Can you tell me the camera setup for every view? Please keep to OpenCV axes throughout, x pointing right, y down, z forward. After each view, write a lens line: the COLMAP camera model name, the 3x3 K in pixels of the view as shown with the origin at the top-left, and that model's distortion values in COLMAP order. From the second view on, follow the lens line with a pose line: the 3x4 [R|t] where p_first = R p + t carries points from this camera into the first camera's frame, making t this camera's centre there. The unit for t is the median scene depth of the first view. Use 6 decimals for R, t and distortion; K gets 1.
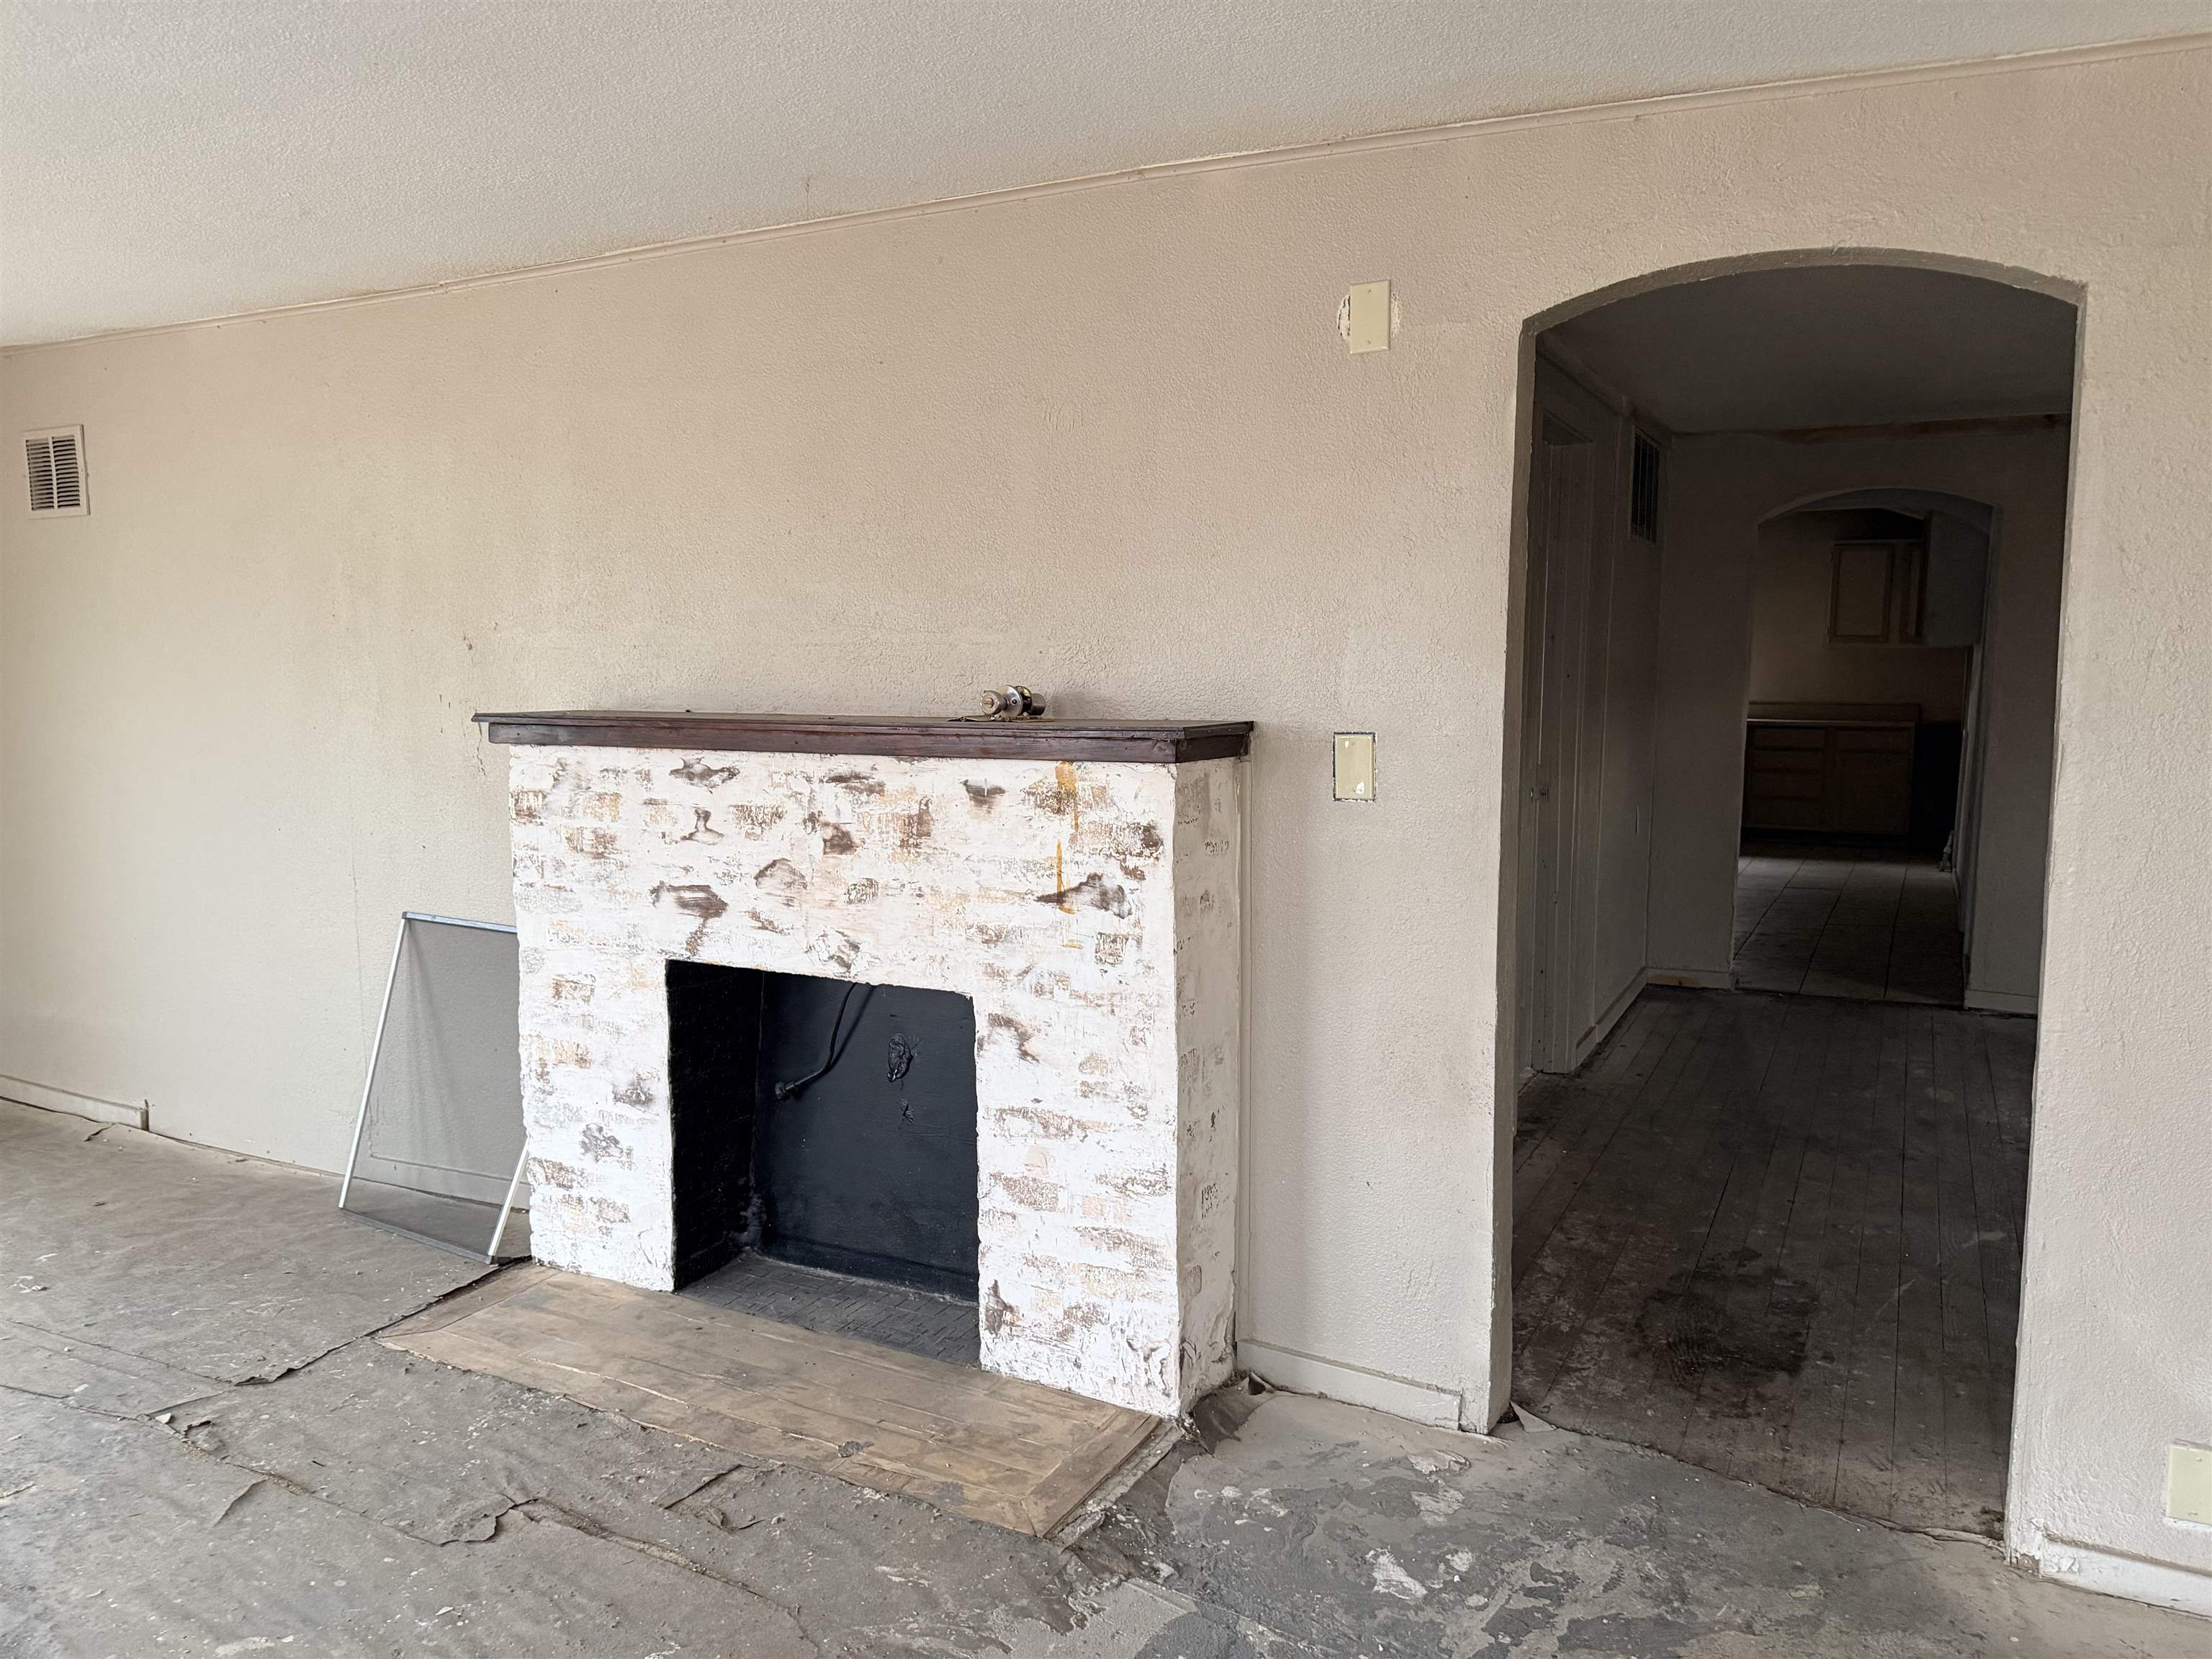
lens RADIAL K [[1583.4, 0, 1106.0], [0, 1583.4, 829.5], [0, 0, 1]] dist [-0.007948, -0.000449]
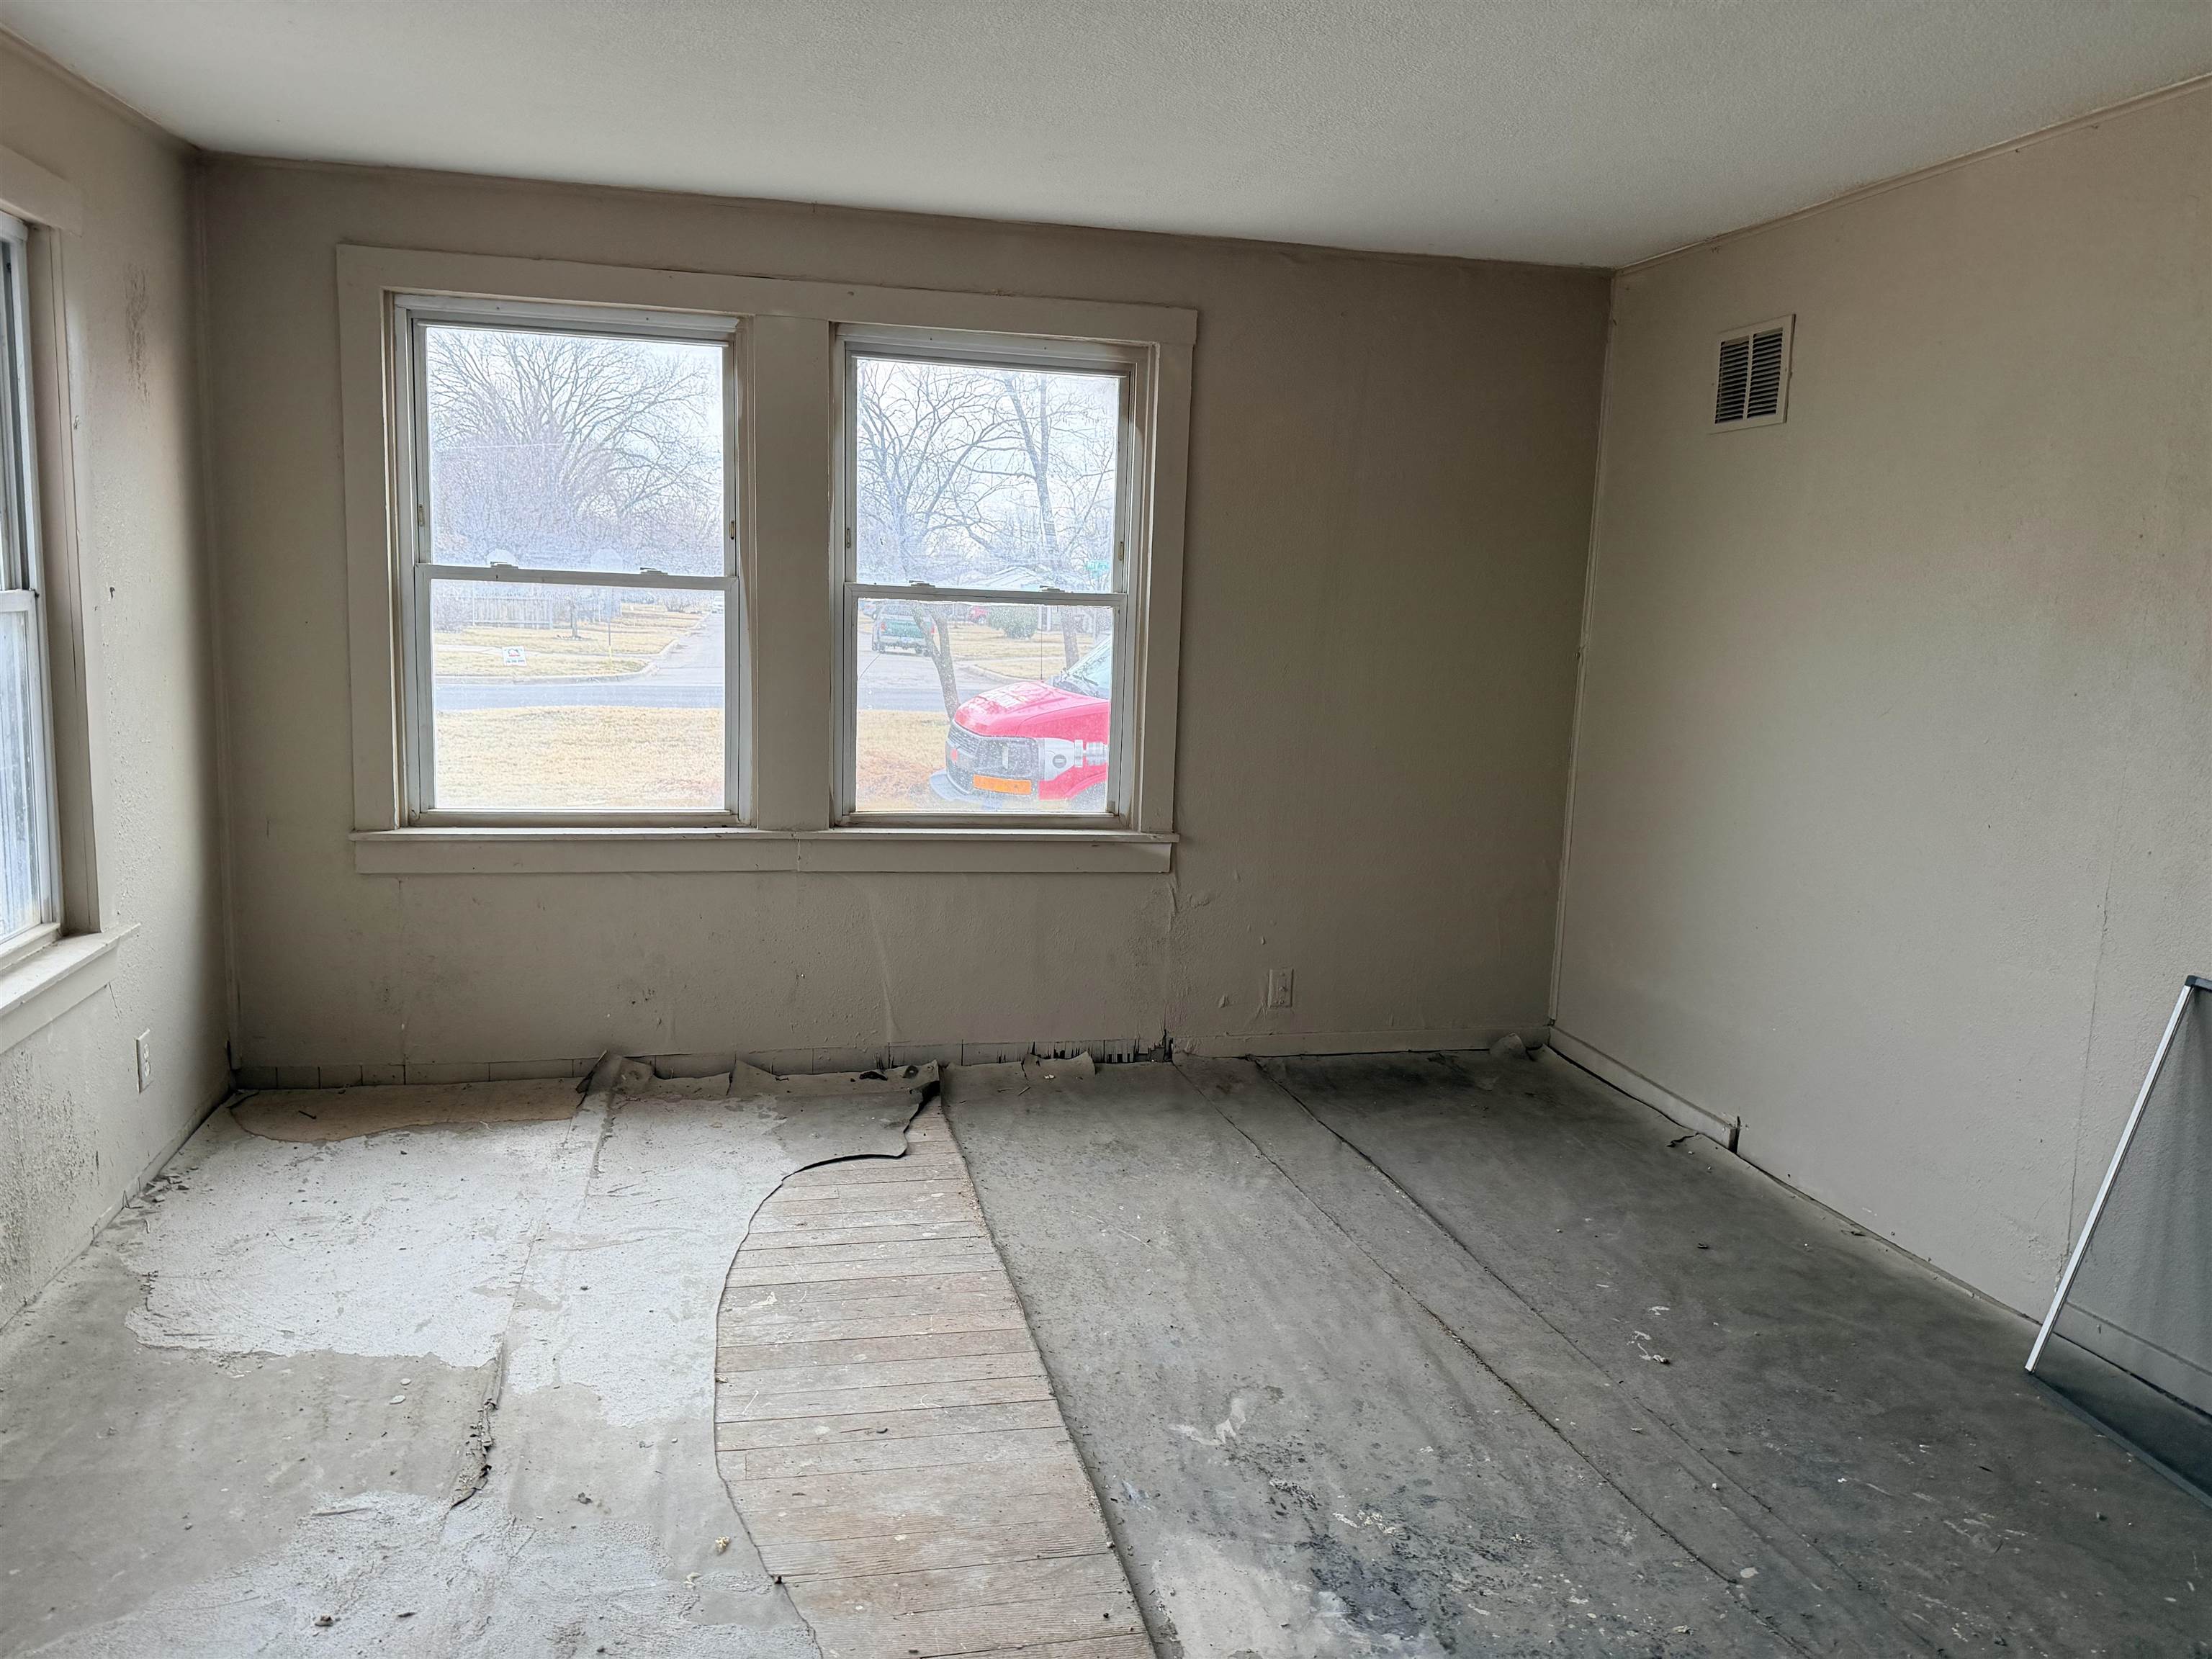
lens RADIAL K [[1583.4, 0, 1106.0], [0, 1583.4, 829.5], [0, 0, 1]] dist [-0.007948, -0.000449]
pose [[0.655627, 0.137762, -0.742411, -0.256060], [-0.123423, 0.989544, 0.074624, -0.003331], [0.744929, 0.042705, 0.665775, 0.201690]]
